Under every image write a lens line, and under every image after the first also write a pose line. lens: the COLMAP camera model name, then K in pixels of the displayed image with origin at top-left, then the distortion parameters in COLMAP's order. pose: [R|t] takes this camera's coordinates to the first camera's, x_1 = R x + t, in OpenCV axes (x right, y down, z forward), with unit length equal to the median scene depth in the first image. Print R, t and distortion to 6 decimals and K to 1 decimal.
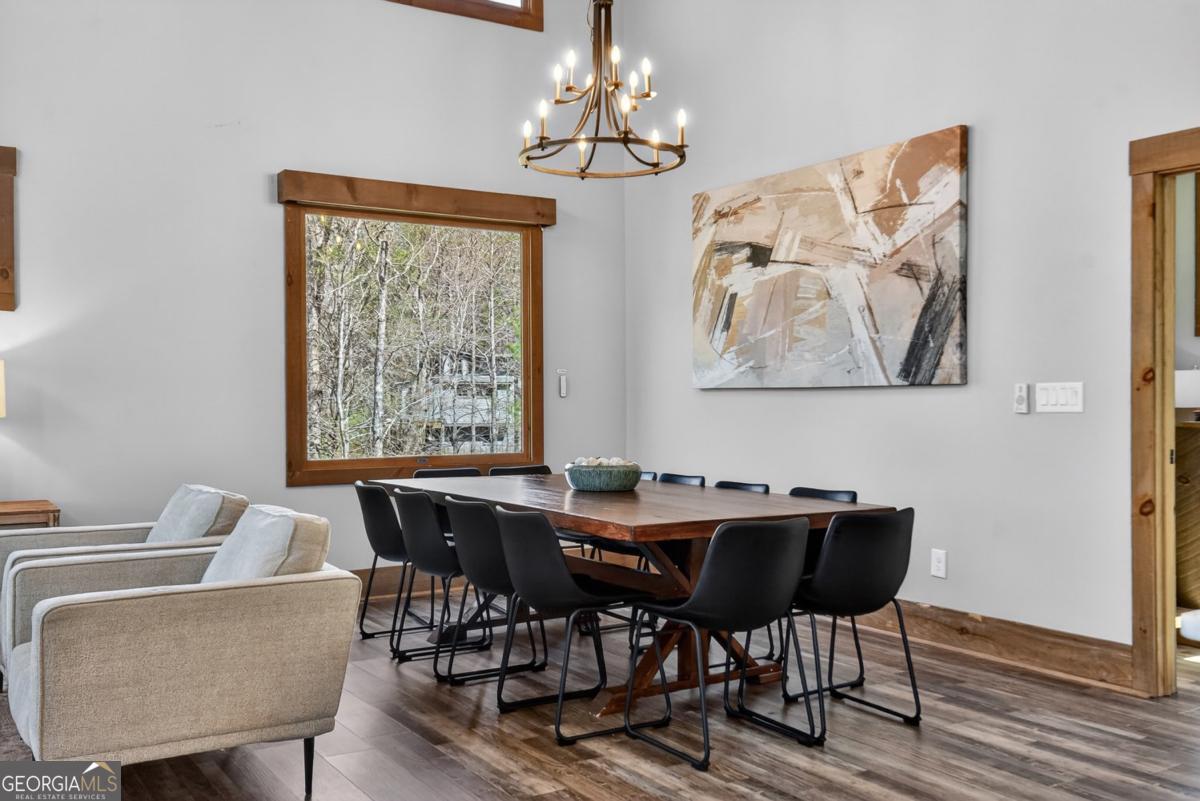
lens RADIAL K [[1078.3, 0, 600.0], [0, 1078.3, 400.5], [0, 0, 1]] dist [0.002982, -0.000432]
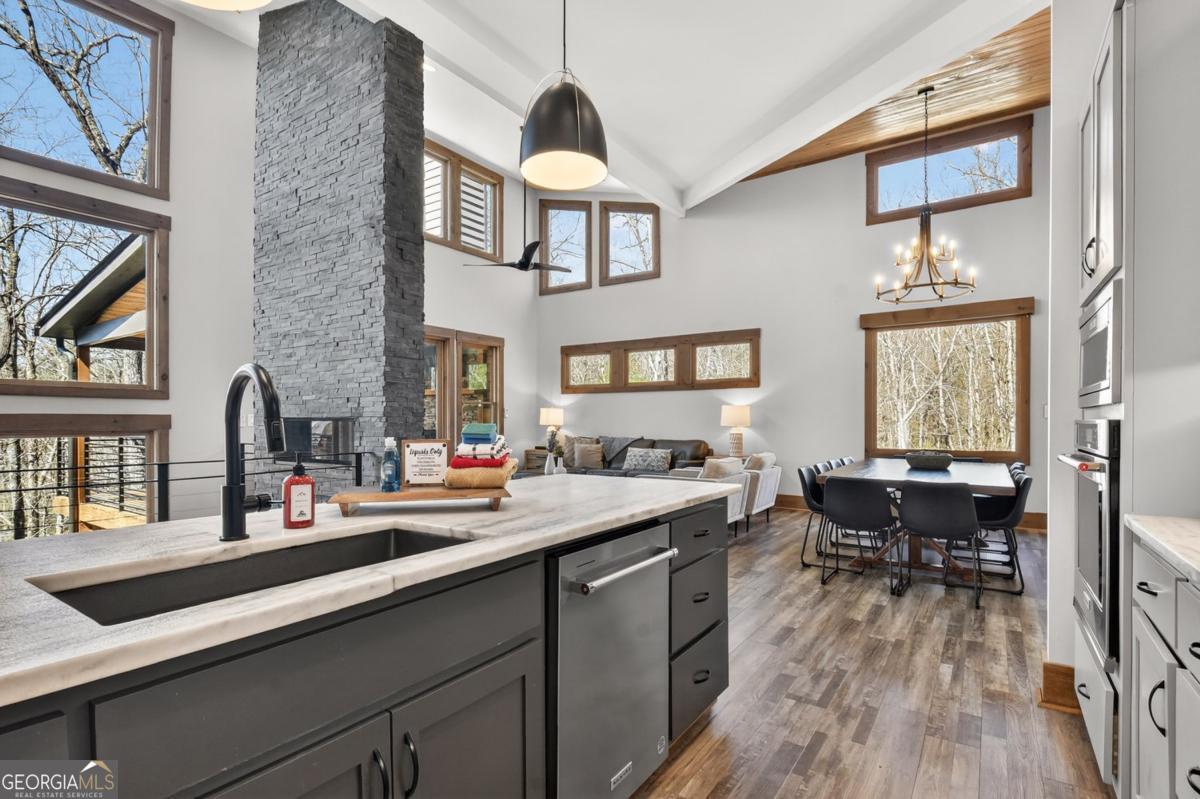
lens RADIAL K [[574.3, 0, 604.0], [0, 574.3, 415.8], [0, 0, 1]] dist [0.020037, -0.014240]
pose [[0.415327, -0.006201, -0.909651, 0.947028], [0.004142, 0.999979, -0.004926, -0.008068], [0.909663, -0.001722, 0.415344, 0.068784]]
